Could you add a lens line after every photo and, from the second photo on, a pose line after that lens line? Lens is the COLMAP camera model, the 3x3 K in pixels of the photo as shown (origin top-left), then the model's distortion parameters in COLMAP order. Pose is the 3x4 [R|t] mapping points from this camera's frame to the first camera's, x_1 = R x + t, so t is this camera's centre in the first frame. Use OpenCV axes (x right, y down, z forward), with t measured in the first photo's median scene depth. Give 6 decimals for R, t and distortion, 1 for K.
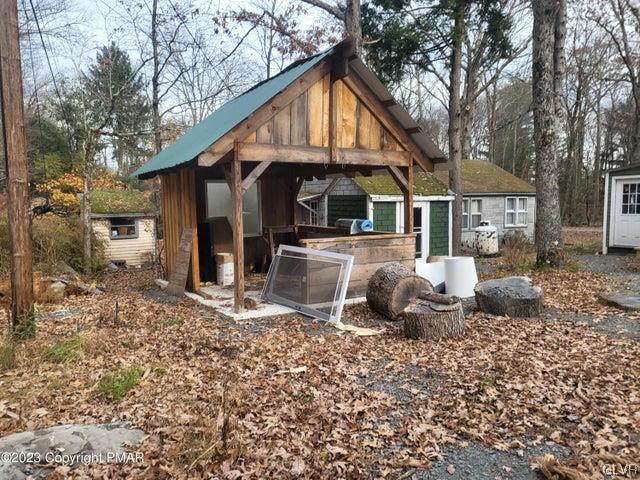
lens RADIAL K [[488.2, 0, 319.9], [0, 488.2, 239.3], [0, 0, 1]] dist [0.018444, 0.030870]
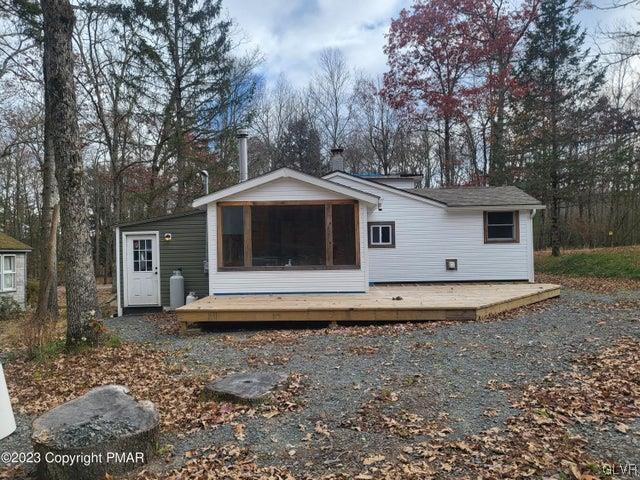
lens RADIAL K [[519.4, 0, 319.9], [0, 519.4, 239.6], [0, 0, 1]] dist [-0.003378, -0.001495]
pose [[0.584807, 0.011367, 0.811093, 0.016460], [0.081936, 0.993960, -0.073007, -0.010483], [-0.807024, 0.109153, 0.580343, 0.133950]]
